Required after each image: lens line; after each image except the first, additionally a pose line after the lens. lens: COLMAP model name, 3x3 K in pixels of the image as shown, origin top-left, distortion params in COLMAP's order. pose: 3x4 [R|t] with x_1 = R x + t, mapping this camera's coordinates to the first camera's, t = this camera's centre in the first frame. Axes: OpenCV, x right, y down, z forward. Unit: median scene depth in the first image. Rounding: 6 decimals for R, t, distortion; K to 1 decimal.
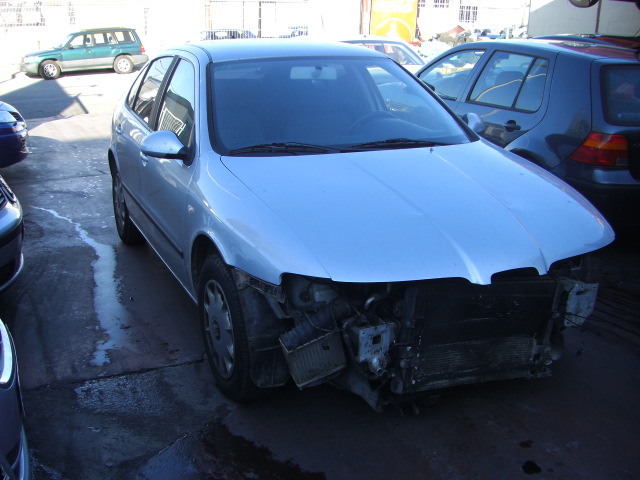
lens RADIAL K [[735.0, 0, 316.2], [0, 735.0, 286.7], [0, 0, 1]] dist [-0.203005, 0.131440]
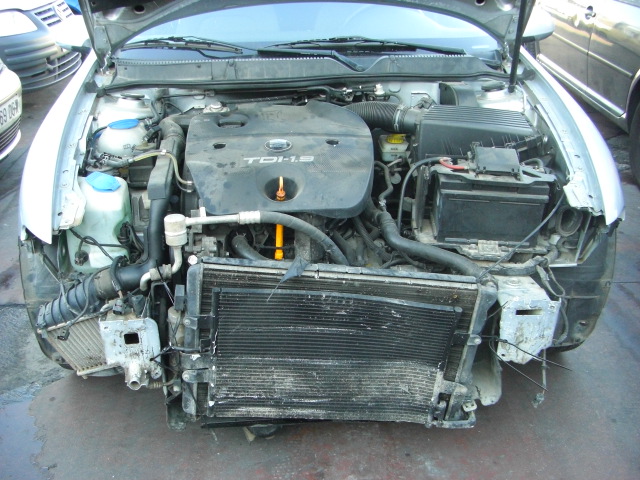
lens RADIAL K [[735.0, 0, 316.2], [0, 735.0, 286.7], [0, 0, 1]] dist [-0.203005, 0.131440]
pose [[0.936095, 0.157813, -0.314359, 0.390547], [-0.111540, 0.980760, 0.160214, -0.089144], [0.333595, -0.114912, 0.935687, 0.377283]]
